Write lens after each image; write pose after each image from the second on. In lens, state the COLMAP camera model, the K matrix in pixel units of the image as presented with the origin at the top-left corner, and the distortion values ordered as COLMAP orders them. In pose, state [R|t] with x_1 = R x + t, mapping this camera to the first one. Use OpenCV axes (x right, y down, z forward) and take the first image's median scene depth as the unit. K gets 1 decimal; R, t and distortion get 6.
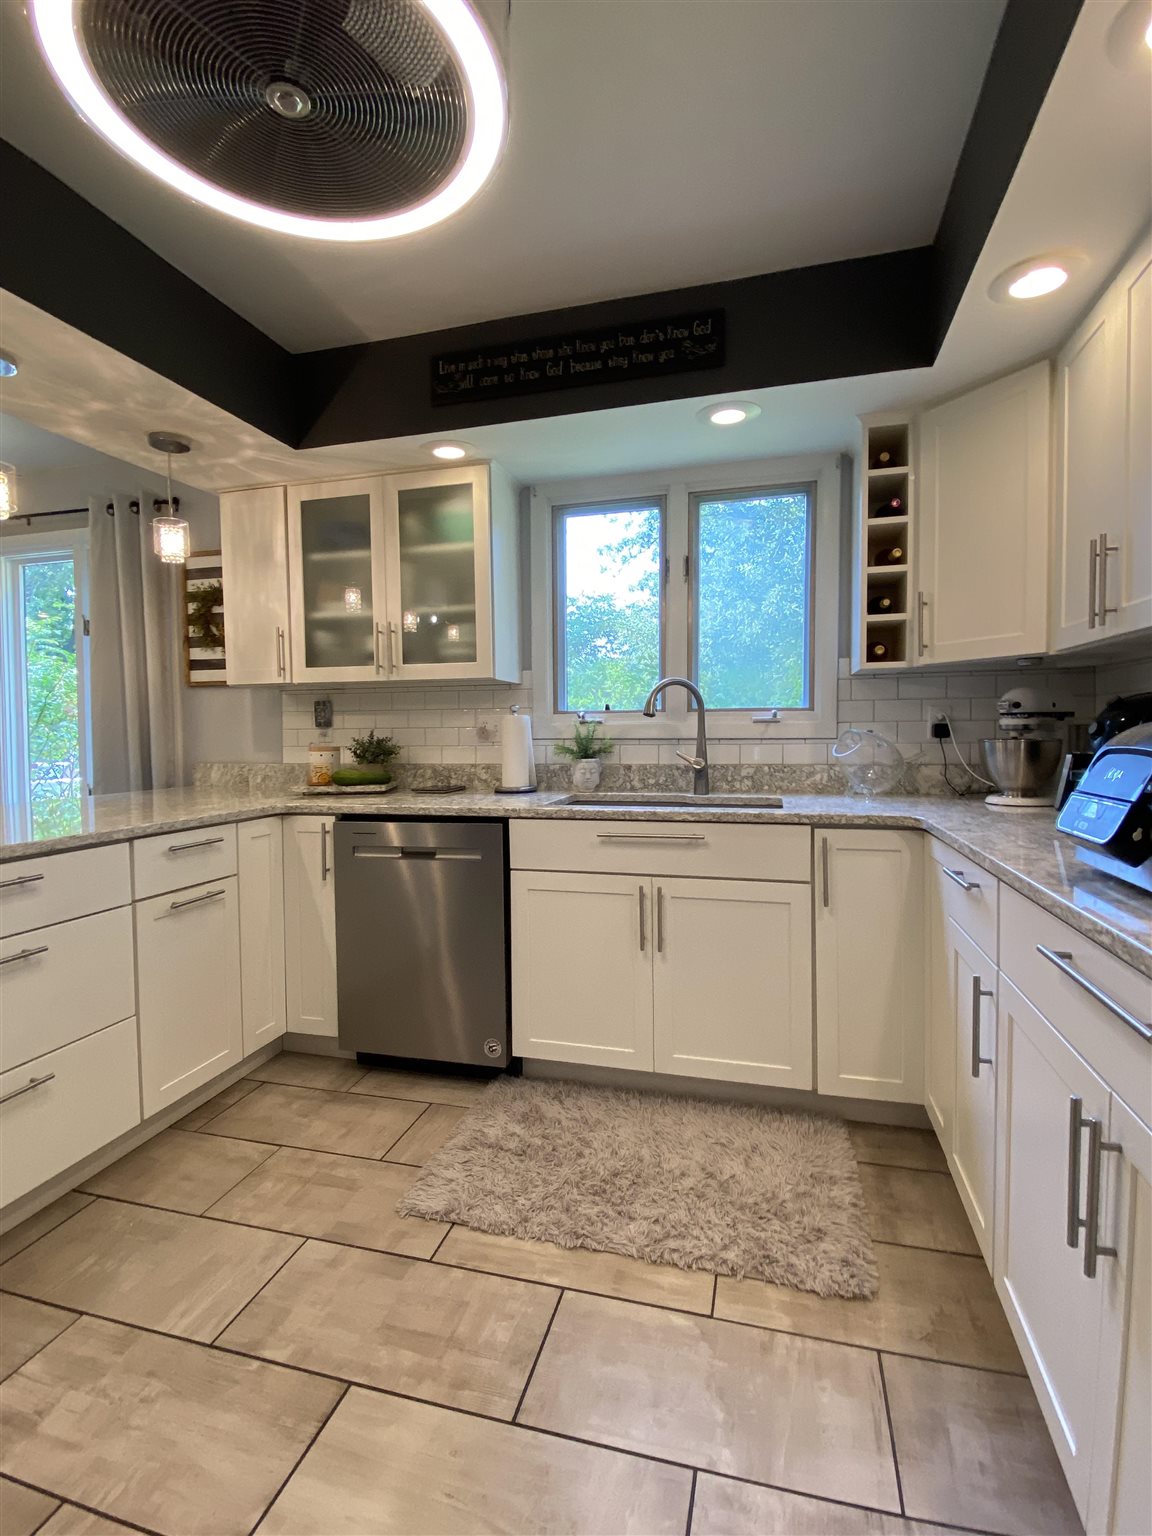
lens RADIAL K [[712.9, 0, 589.7], [0, 712.9, 766.7], [0, 0, 1]] dist [0.009982, -0.014039]
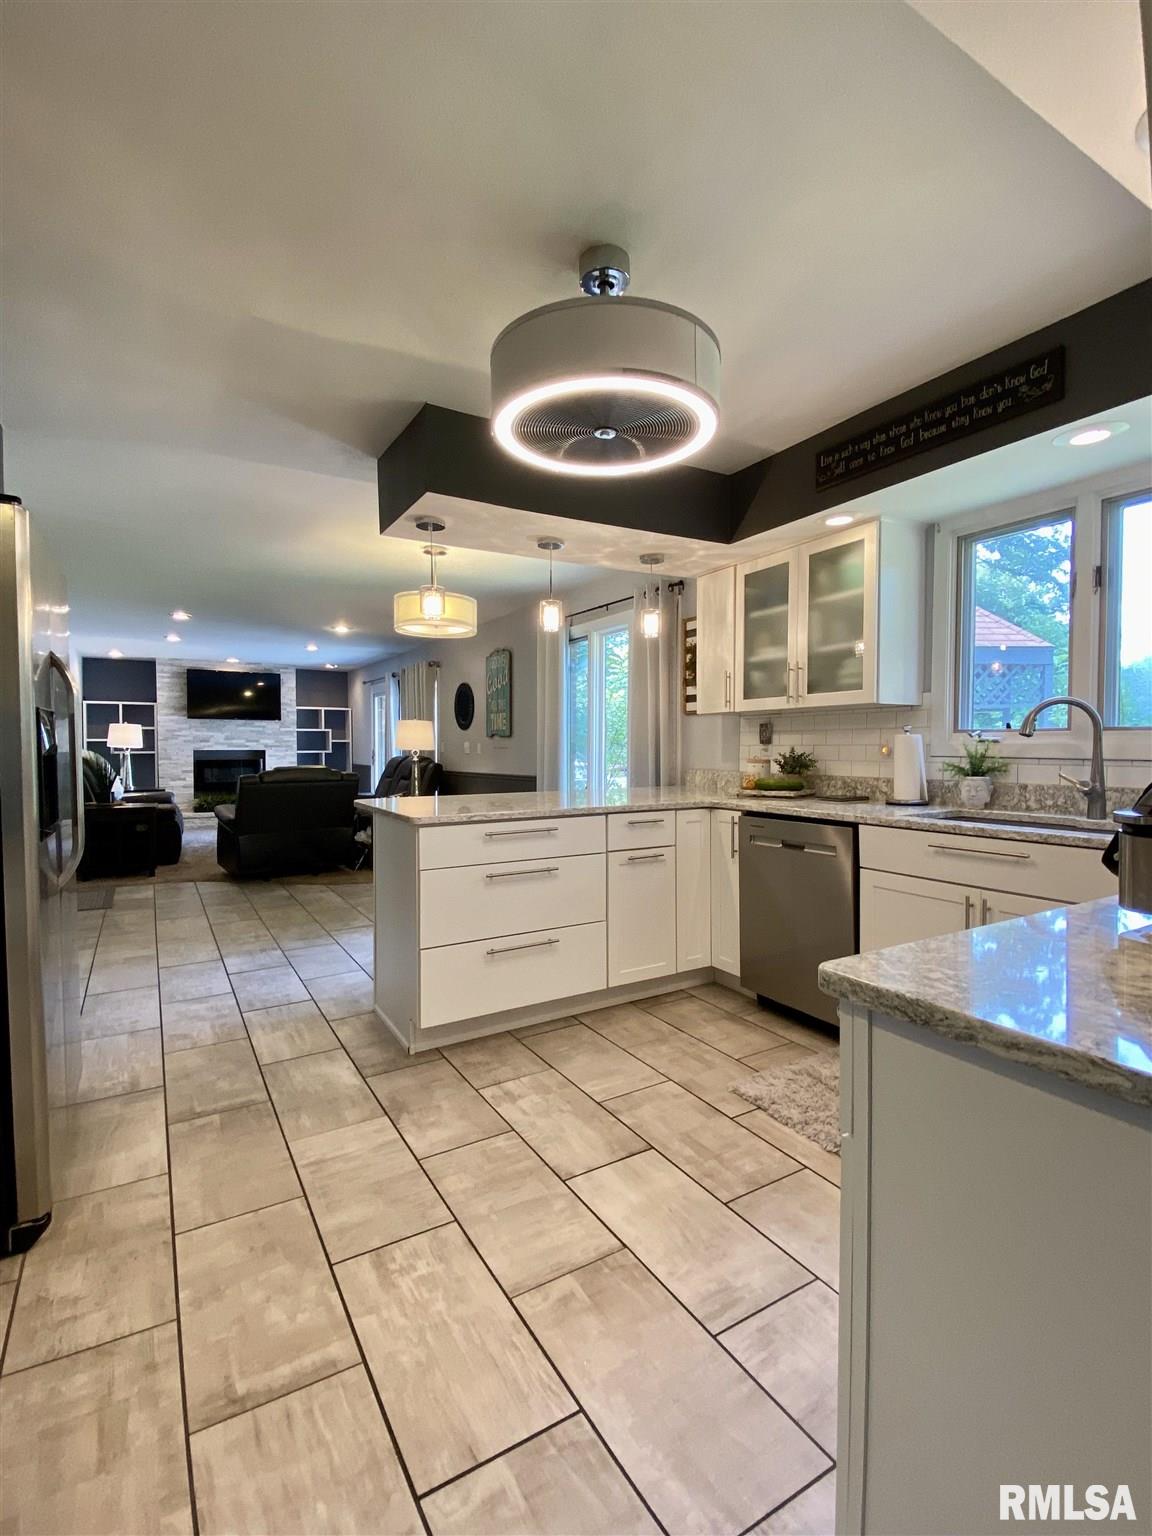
lens RADIAL K [[712.9, 0, 583.5], [0, 712.9, 767.9], [0, 0, 1]] dist [0.009982, -0.014039]
pose [[0.715741, 0.028909, -0.697767, 0.377315], [-0.037964, 0.999276, 0.002459, -0.005495], [0.697333, 0.024731, 0.716321, -0.179254]]
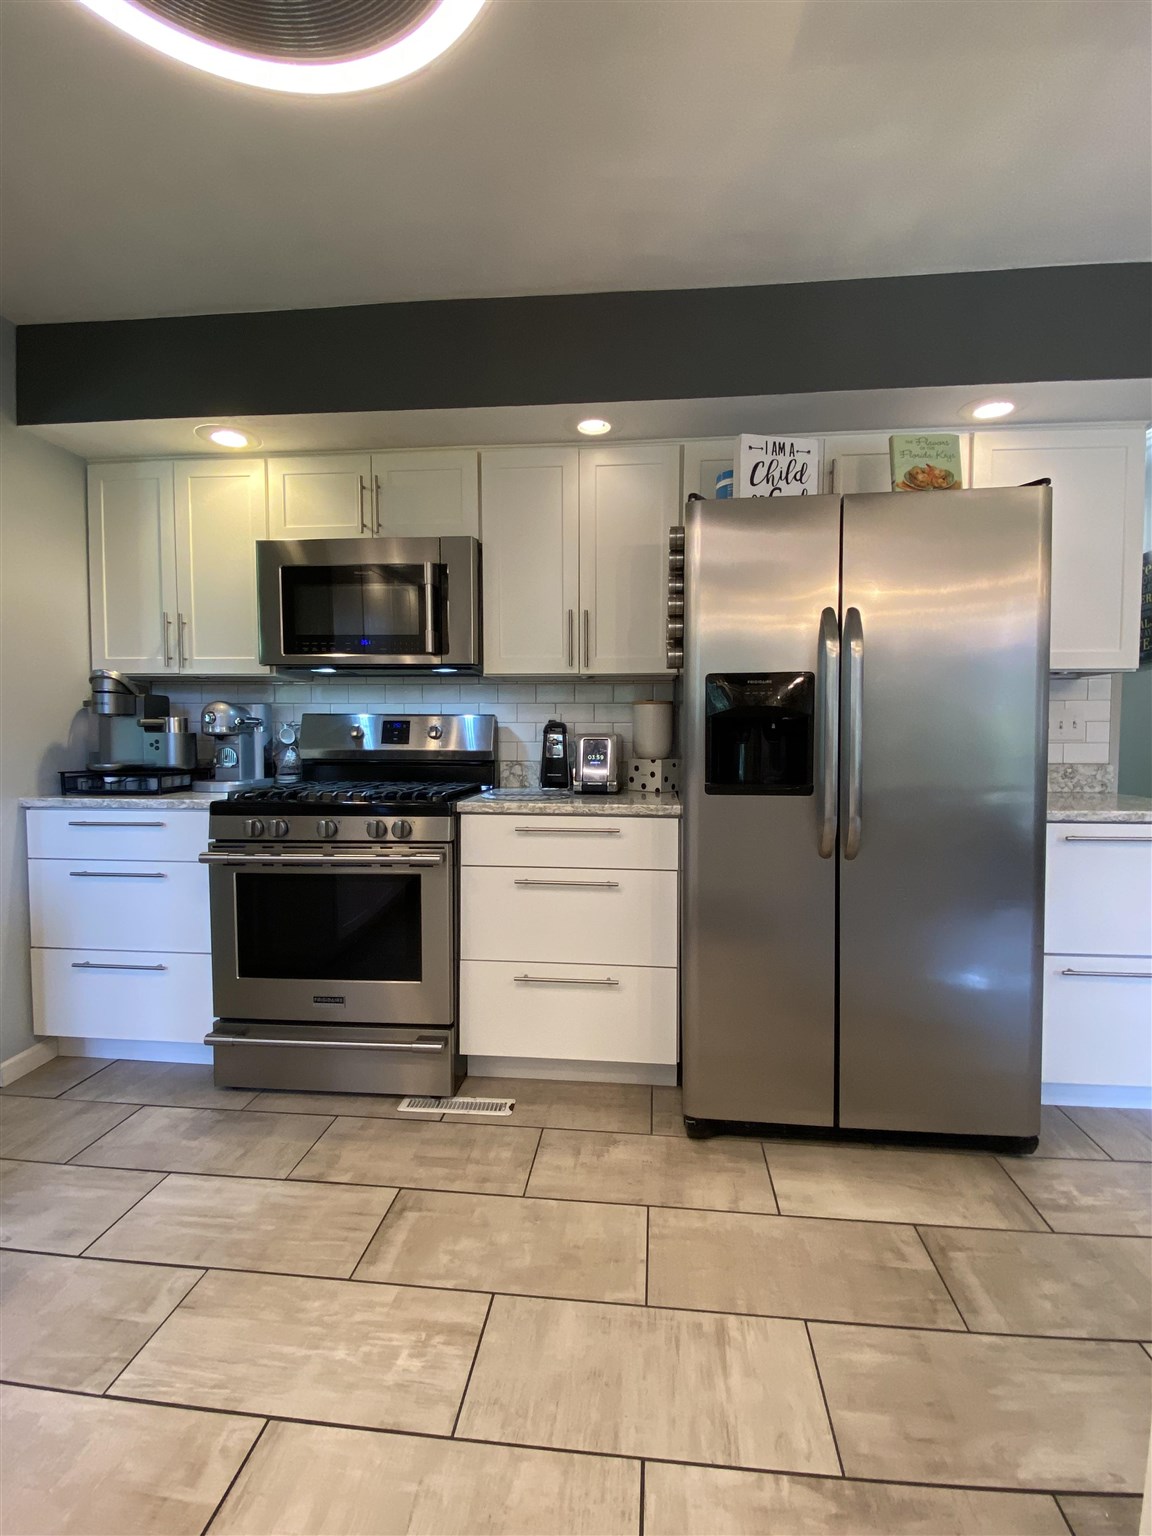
lens RADIAL K [[712.9, 0, 579.4], [0, 712.9, 773.5], [0, 0, 1]] dist [0.009982, -0.014039]
pose [[-0.987860, 0.018435, -0.154252, -0.271311], [0.001467, 0.993997, 0.109400, -0.022554], [0.155342, 0.107845, -0.981956, 0.747035]]
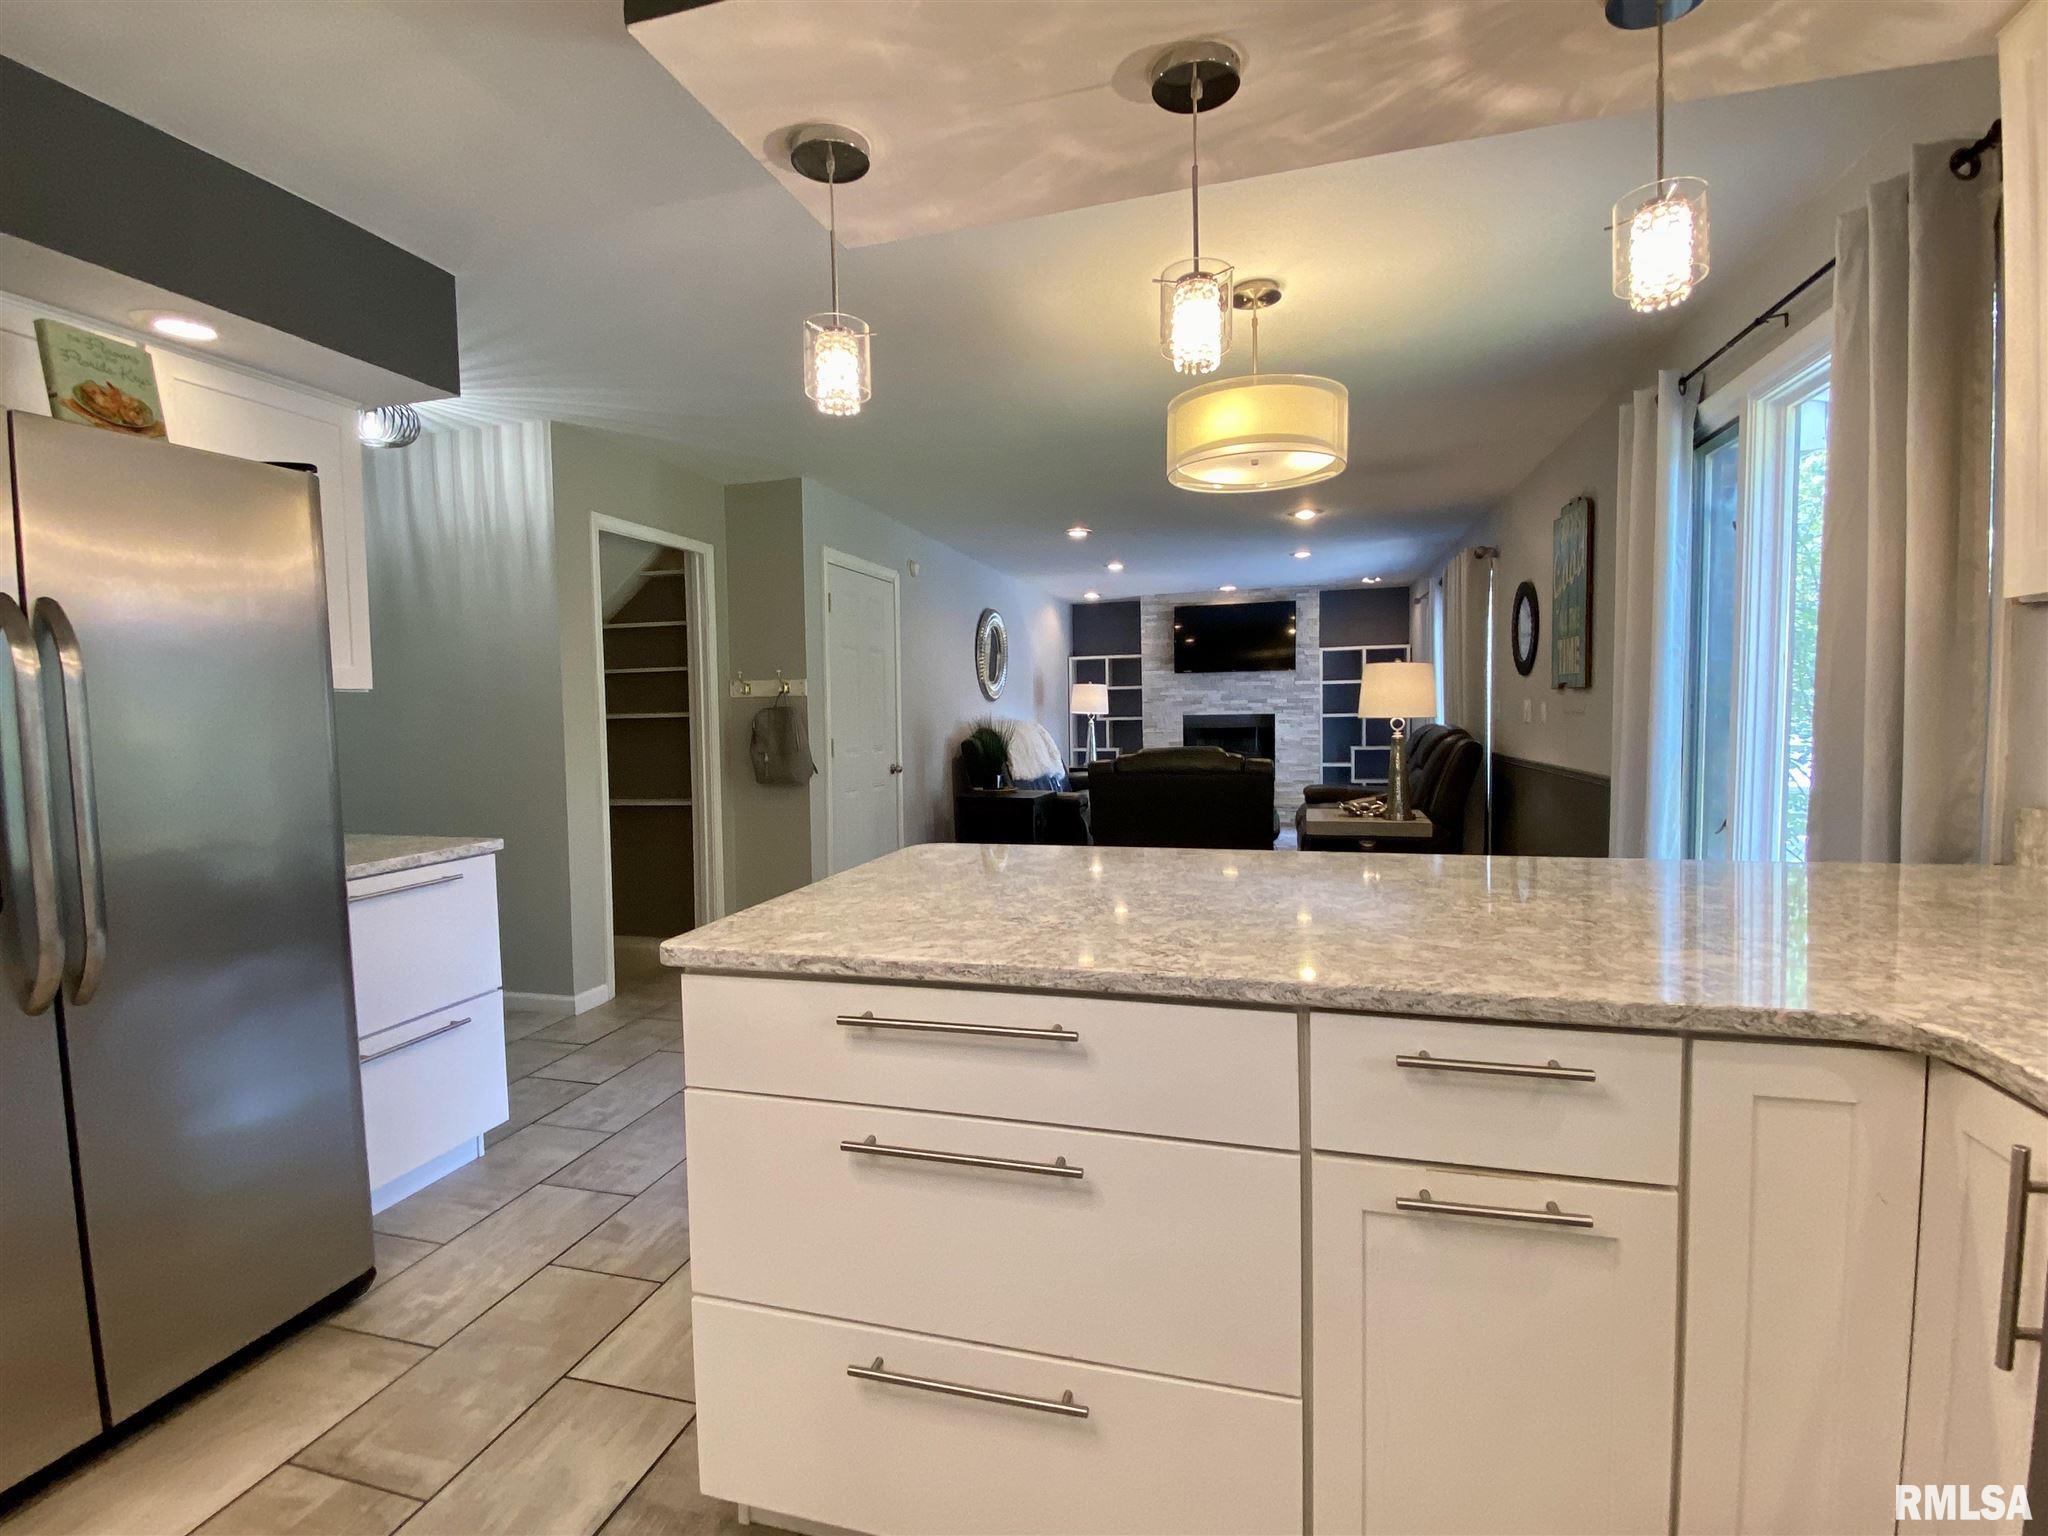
lens RADIAL K [[950.5, 0, 1010.6], [0, 950.5, 758.7], [0, 0, 1]] dist [0.009982, -0.014039]
pose [[-0.027310, 0.060592, -0.997789, -0.058098], [-0.026859, 0.997756, 0.061325, -0.064832], [0.999266, 0.028474, -0.025621, 0.676839]]
